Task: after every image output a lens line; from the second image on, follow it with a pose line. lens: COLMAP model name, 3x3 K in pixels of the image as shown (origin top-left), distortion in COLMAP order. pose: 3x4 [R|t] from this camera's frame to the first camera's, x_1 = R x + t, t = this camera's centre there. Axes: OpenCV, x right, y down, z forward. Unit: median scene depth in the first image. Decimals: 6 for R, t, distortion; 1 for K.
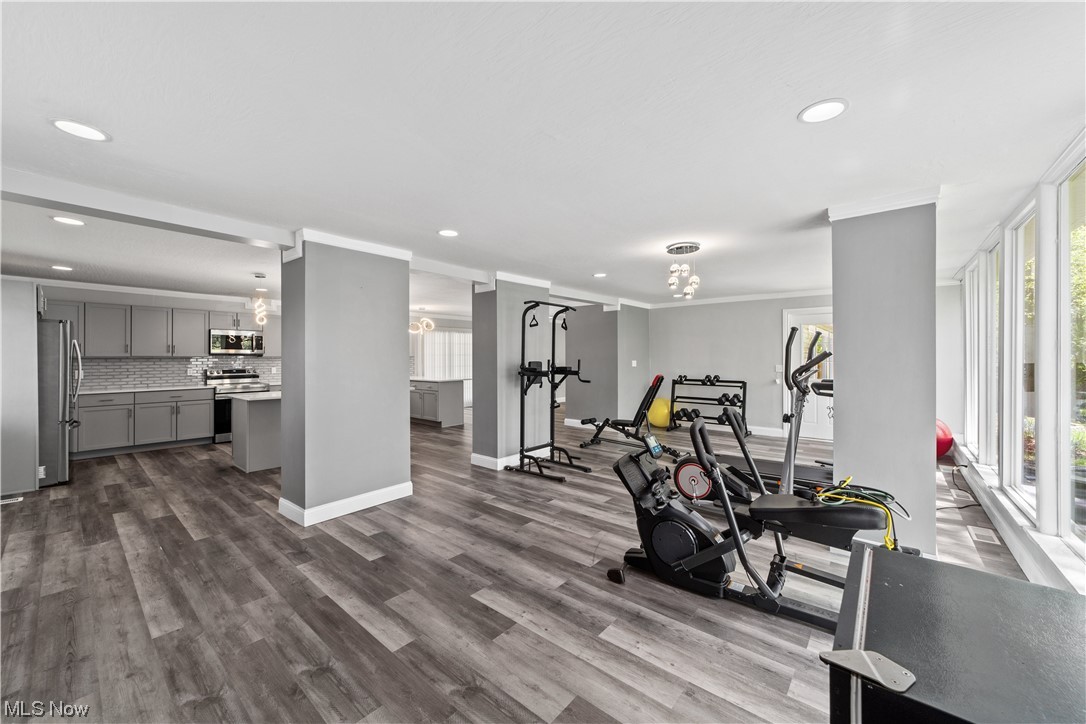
lens RADIAL K [[413.5, 0, 537.7], [0, 413.5, 358.2], [0, 0, 1]] dist [0.012099, 0.000103]
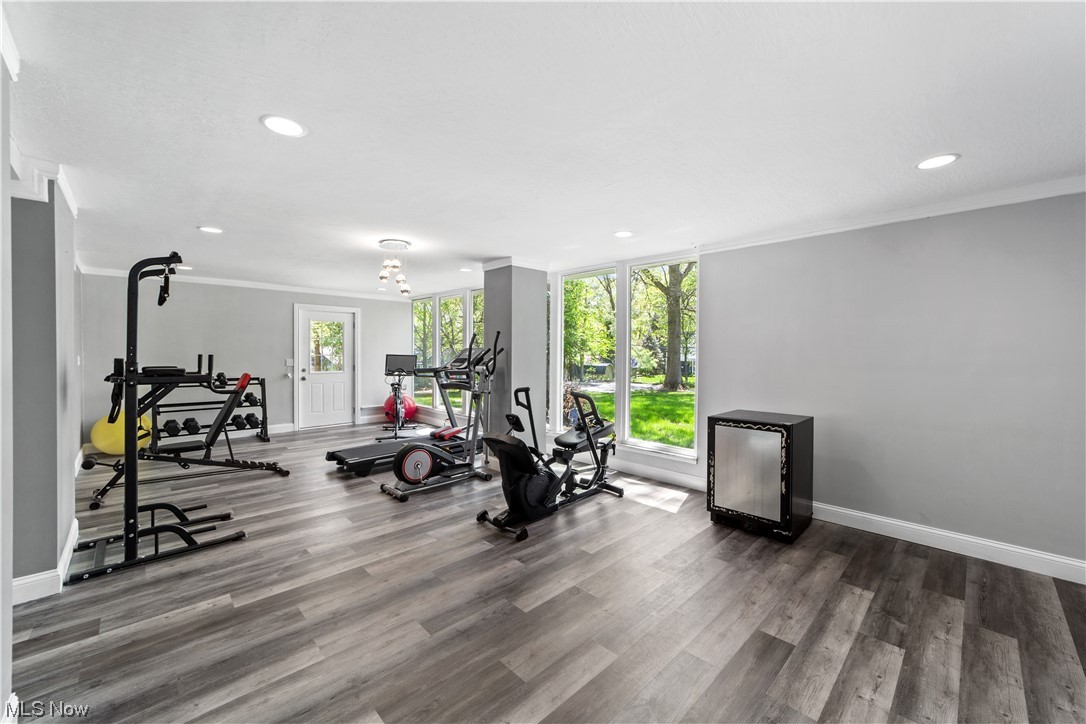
lens RADIAL K [[424.3, 0, 543.0], [0, 424.3, 362.0], [0, 0, 1]] dist [-0.013317, 0.000058]
pose [[0.101370, -0.021797, 0.994610, -0.602777], [0.001196, 0.999762, 0.021789, 0.002461], [-0.994848, -0.001019, 0.101372, 0.492921]]
